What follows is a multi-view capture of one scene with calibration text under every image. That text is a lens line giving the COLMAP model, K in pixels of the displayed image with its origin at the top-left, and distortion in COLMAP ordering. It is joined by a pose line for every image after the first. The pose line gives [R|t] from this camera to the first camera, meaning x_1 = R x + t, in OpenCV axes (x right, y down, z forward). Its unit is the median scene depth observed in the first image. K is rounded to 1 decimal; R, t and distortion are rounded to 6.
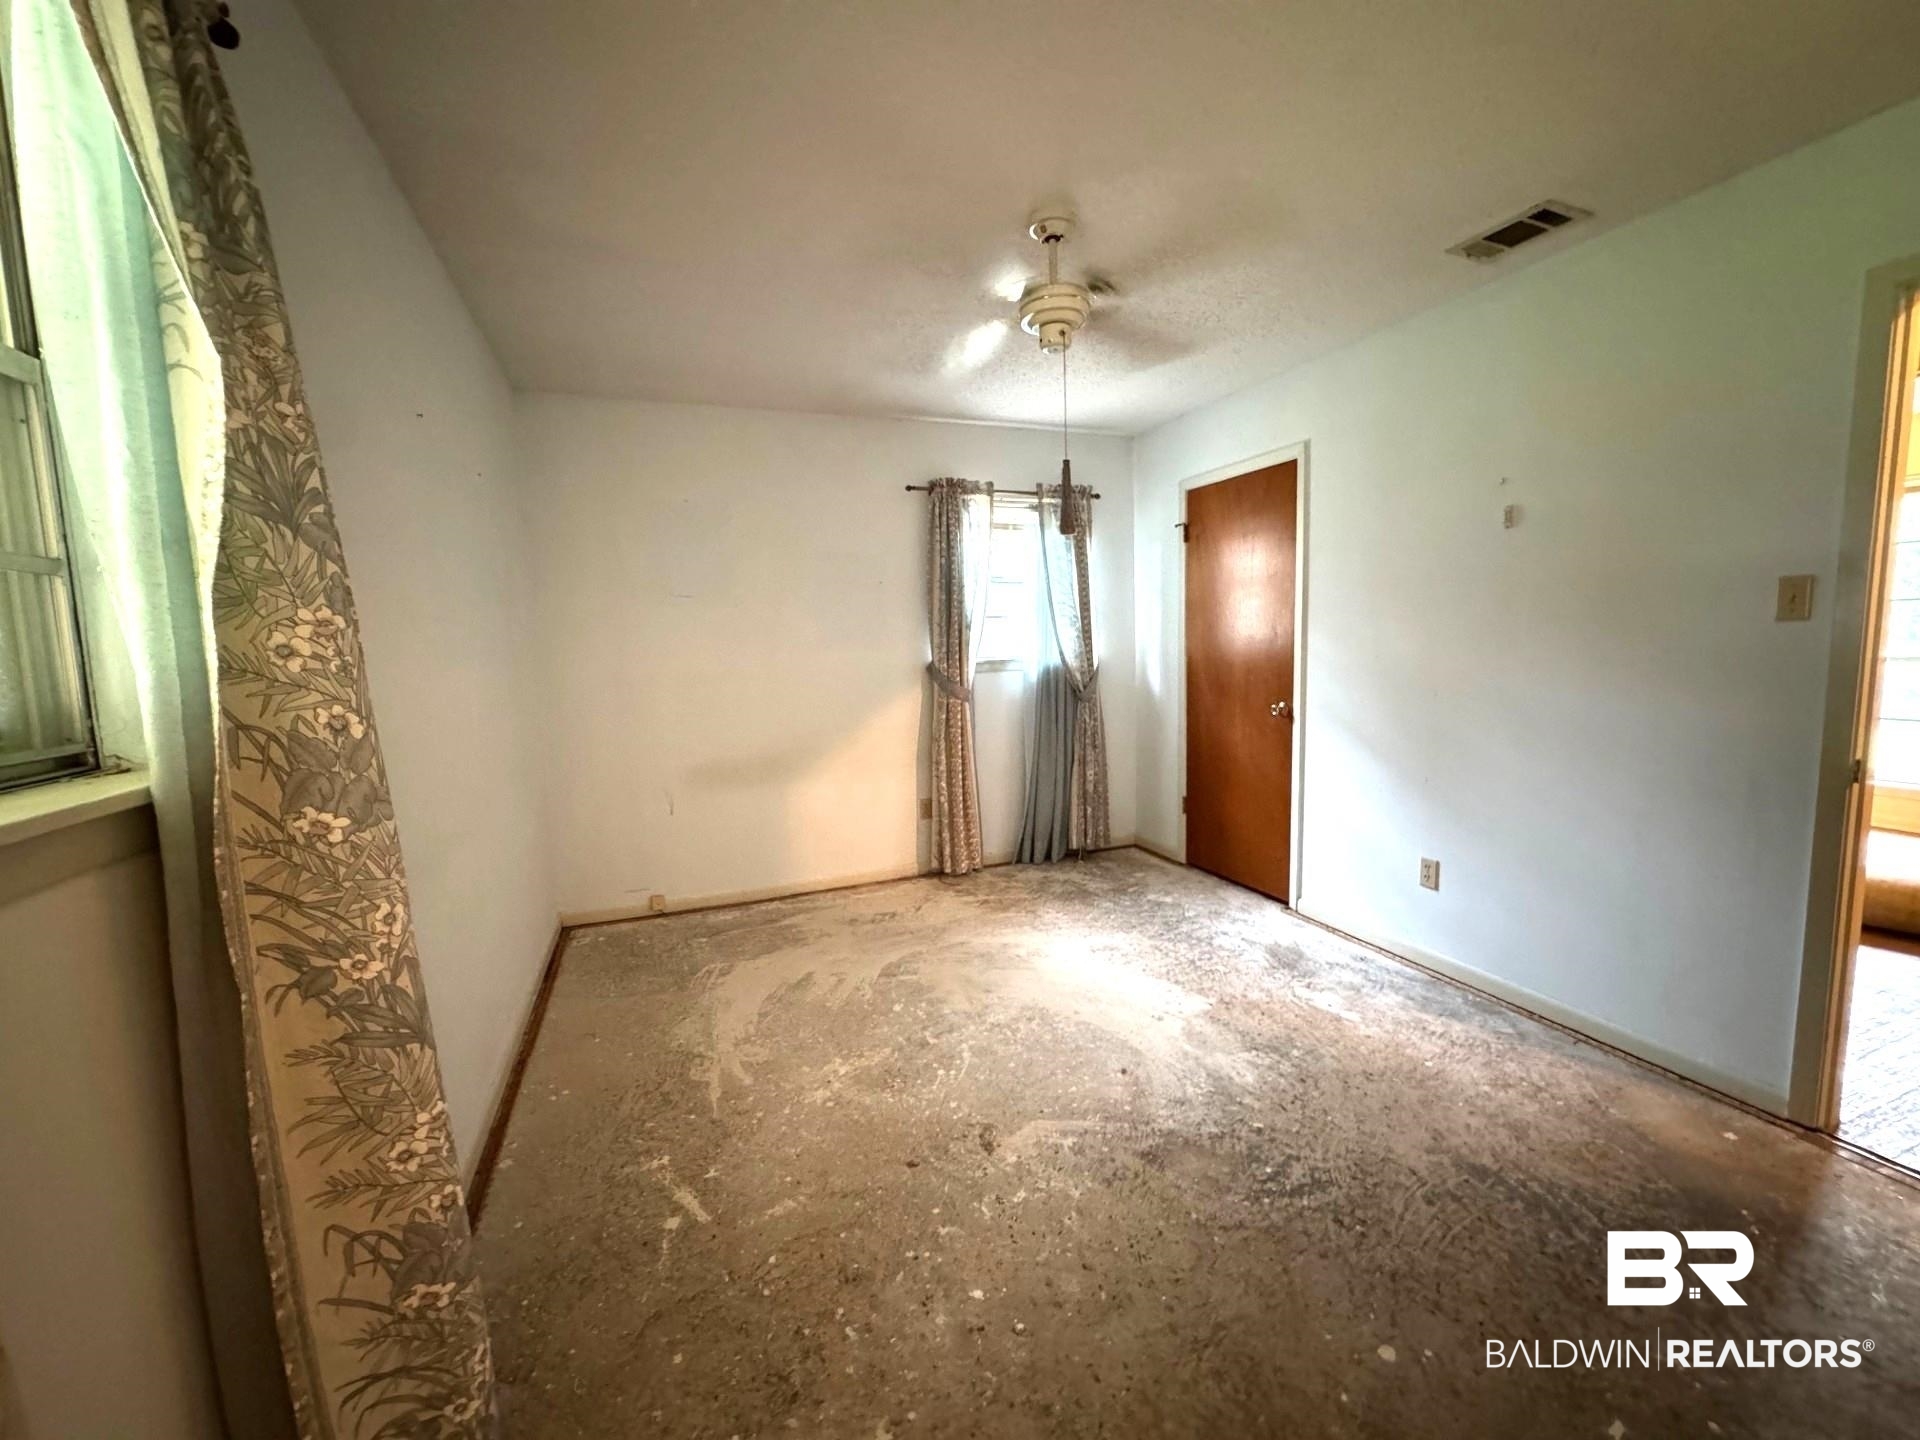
lens RADIAL K [[766.1, 0, 960.5], [0, 766.1, 718.3], [0, 0, 1]] dist [-0.005921, 0.000537]
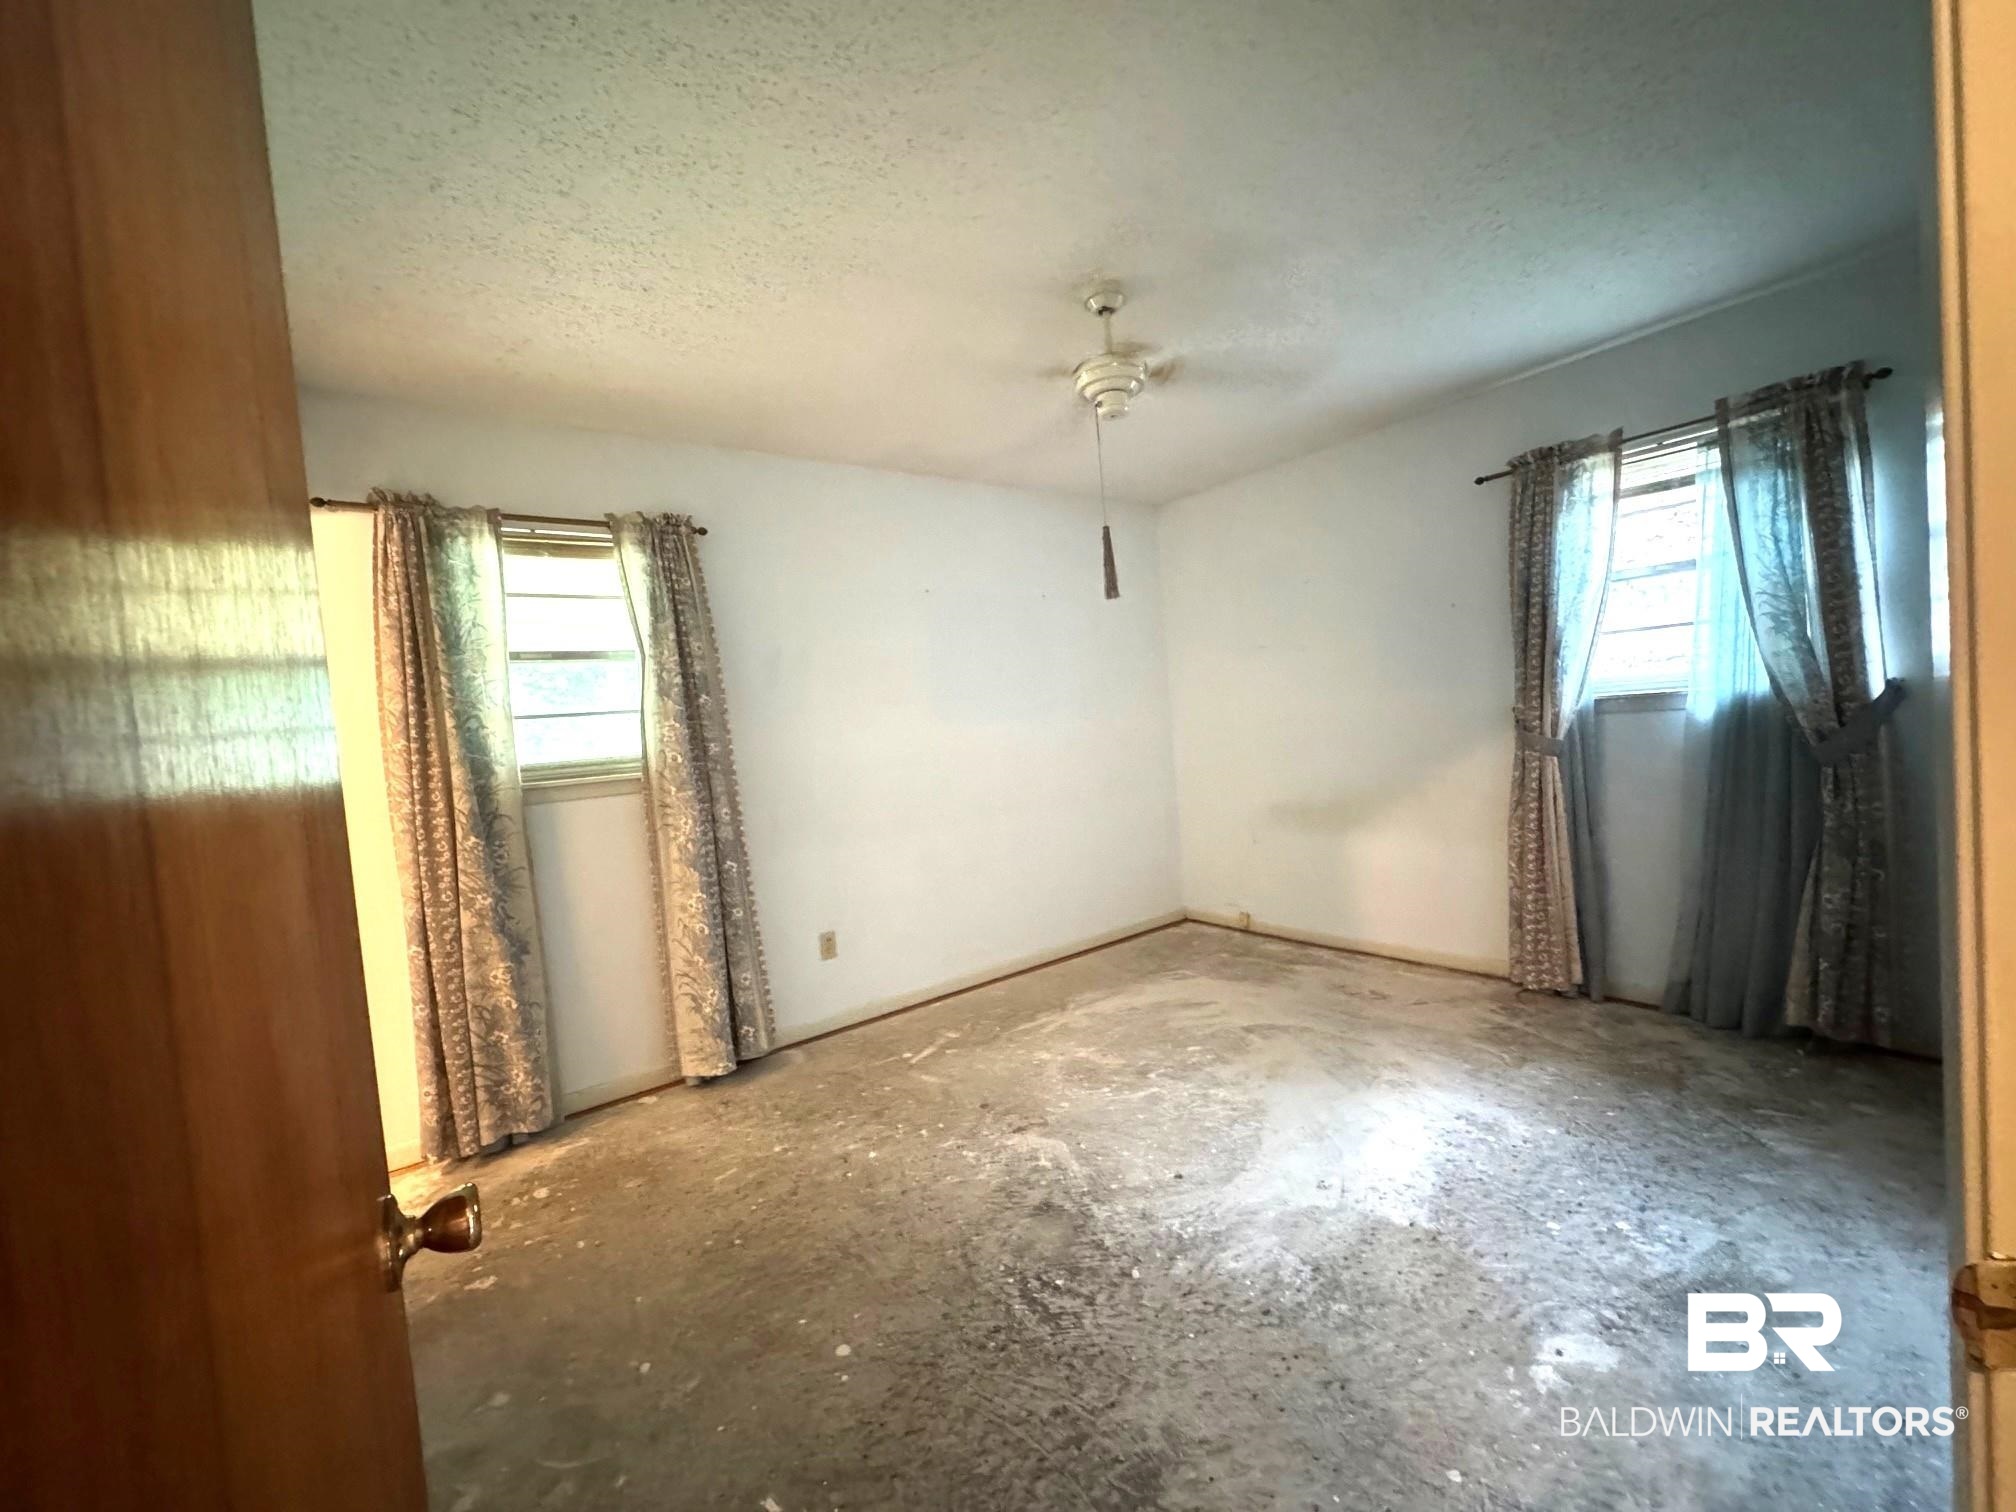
lens RADIAL K [[804.4, 0, 1003.2], [0, 804.4, 752.4], [0, 0, 1]] dist [-0.005921, 0.000537]
pose [[0.273803, 0.045319, -0.960718, 0.709296], [-0.028145, 0.998839, 0.039096, -0.047278], [0.961374, 0.016335, 0.274760, 0.360892]]
